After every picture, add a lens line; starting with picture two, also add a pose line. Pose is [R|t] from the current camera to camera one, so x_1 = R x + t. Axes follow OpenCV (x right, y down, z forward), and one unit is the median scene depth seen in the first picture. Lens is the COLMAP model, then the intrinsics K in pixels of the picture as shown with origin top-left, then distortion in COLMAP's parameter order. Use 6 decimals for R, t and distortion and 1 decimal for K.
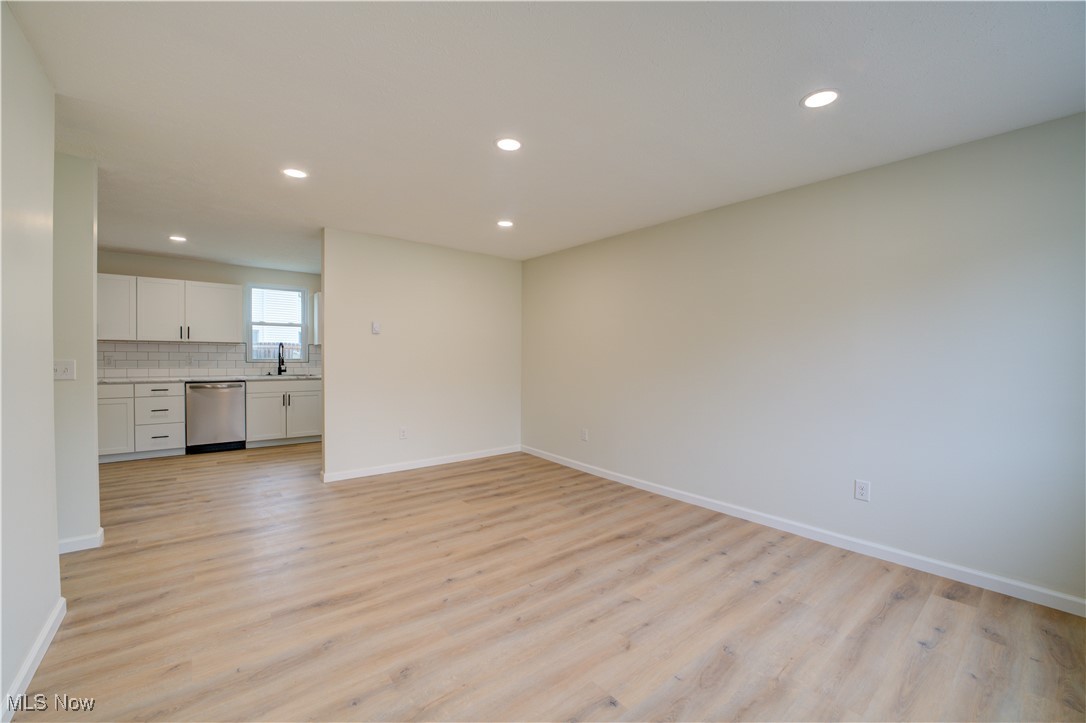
lens RADIAL K [[436.3, 0, 542.2], [0, 436.3, 364.6], [0, 0, 1]] dist [-0.028323, 0.002663]
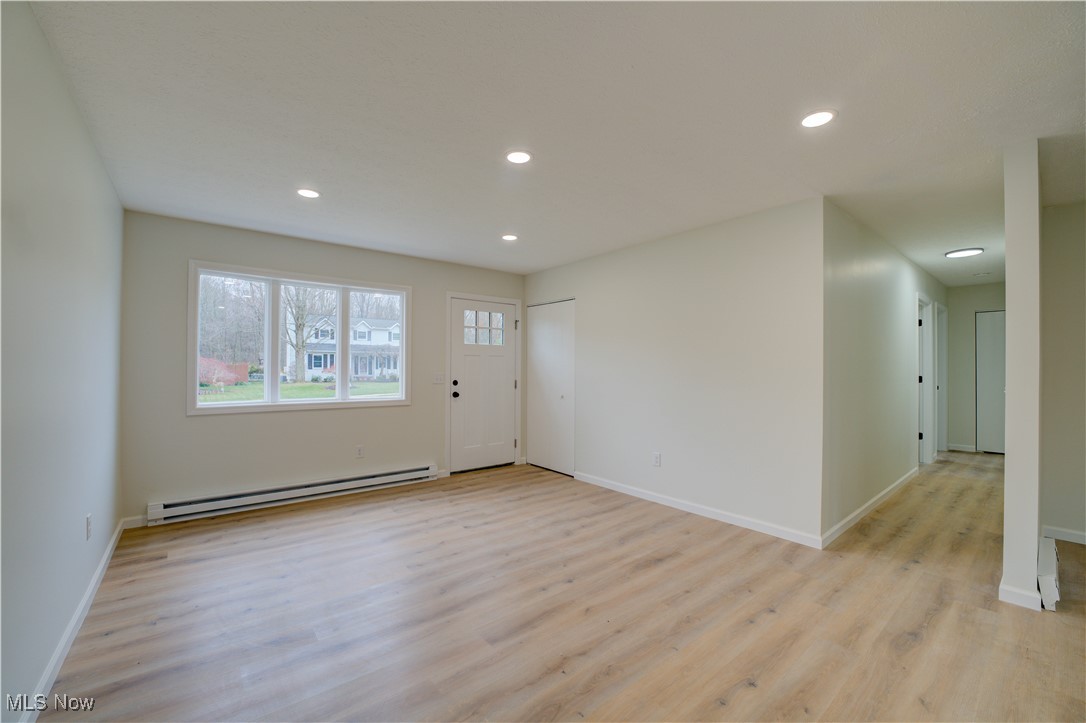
lens RADIAL K [[436.3, 0, 542.2], [0, 436.3, 364.6], [0, 0, 1]] dist [-0.028323, 0.002663]
pose [[-0.999920, -0.011780, 0.004508, -0.098609], [-0.011722, 0.999851, 0.012656, -0.030204], [-0.004656, 0.012602, -0.999910, 1.400807]]
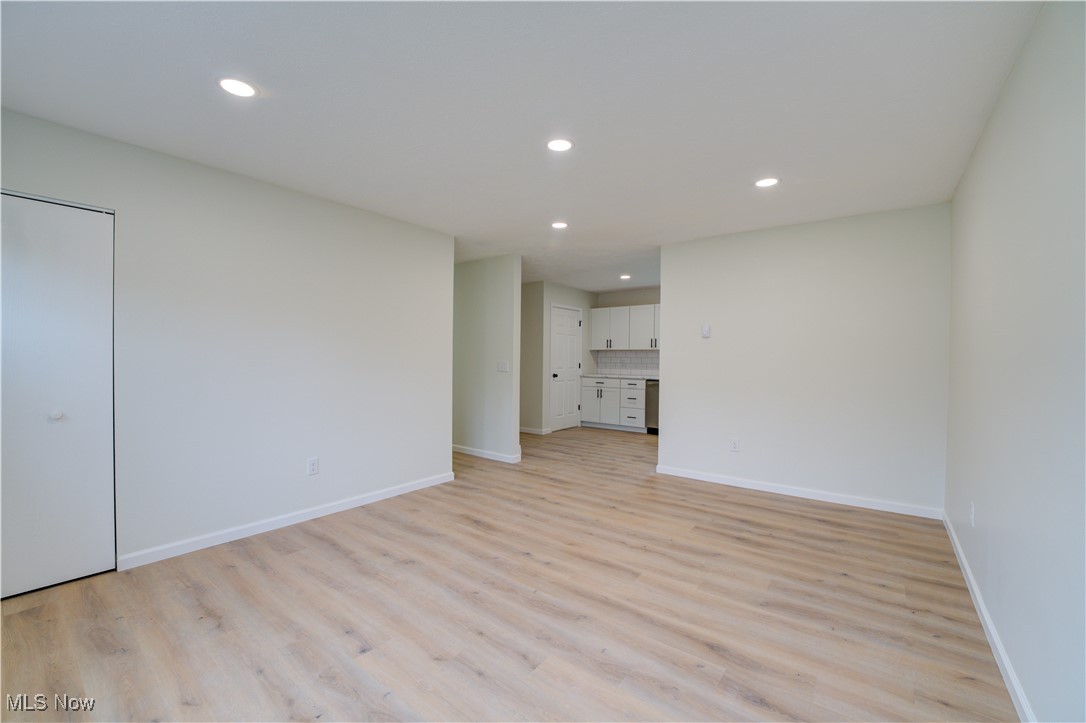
lens RADIAL K [[436.3, 0, 542.2], [0, 436.3, 364.6], [0, 0, 1]] dist [-0.028323, 0.002663]
pose [[0.228161, 0.009060, -0.973581, 0.620243], [-0.025065, 0.999680, 0.003429, -0.004896], [0.973301, 0.023621, 0.228315, 0.521398]]
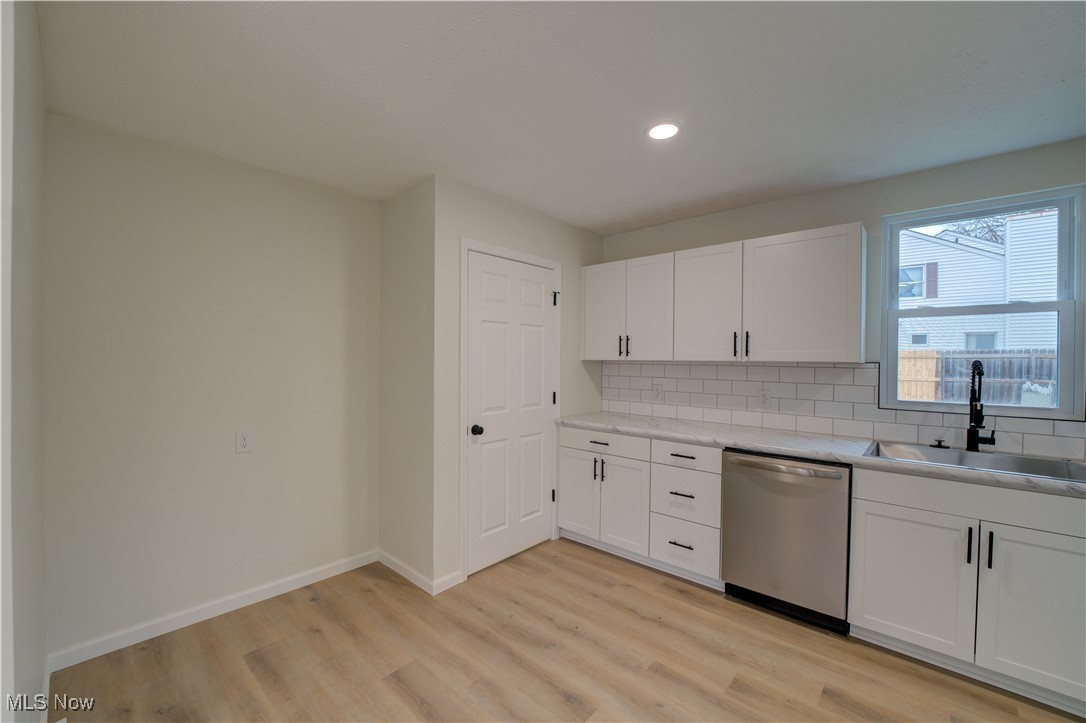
lens RADIAL K [[436.3, 0, 542.2], [0, 436.3, 364.6], [0, 0, 1]] dist [-0.028323, 0.002663]
pose [[0.146778, 0.008237, -0.989135, -0.547996], [-0.023404, 0.999714, 0.004852, -0.071101], [0.988892, 0.022438, 0.146929, 1.038585]]
